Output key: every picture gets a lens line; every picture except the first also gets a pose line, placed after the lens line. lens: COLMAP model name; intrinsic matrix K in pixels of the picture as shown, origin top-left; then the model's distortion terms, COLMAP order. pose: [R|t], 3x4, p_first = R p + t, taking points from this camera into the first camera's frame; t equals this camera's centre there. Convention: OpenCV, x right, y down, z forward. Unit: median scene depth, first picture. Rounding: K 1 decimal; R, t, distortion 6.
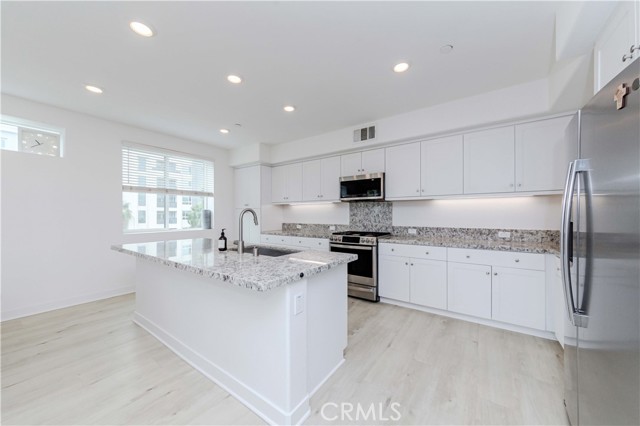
lens RADIAL K [[228.9, 0, 321.7], [0, 228.9, 213.9], [0, 0, 1]] dist [0.000519, 0.000017]
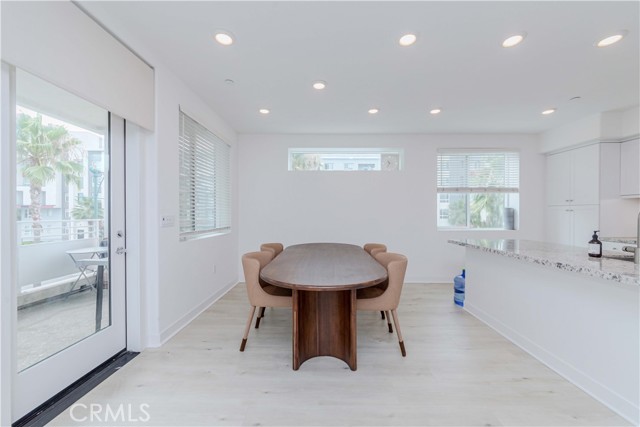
lens RADIAL K [[254.3, 0, 323.0], [0, 254.3, 214.5], [0, 0, 1]] dist [-0.001695, -0.000162]
pose [[0.575502, 0.005804, -0.817780, -0.151864], [0.000892, 0.999970, 0.007725, -0.000356], [0.817800, -0.005175, 0.575479, -0.198840]]
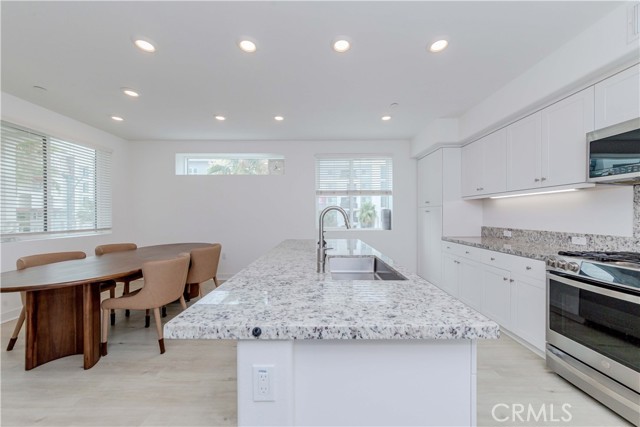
lens RADIAL K [[228.9, 0, 322.3], [0, 228.9, 215.4], [0, 0, 1]] dist [0.000519, 0.000017]
pose [[0.580760, 0.002628, -0.814071, 0.155304], [0.004240, 0.999971, 0.006253, 0.000879], [0.814064, -0.007083, 0.580732, 0.309022]]
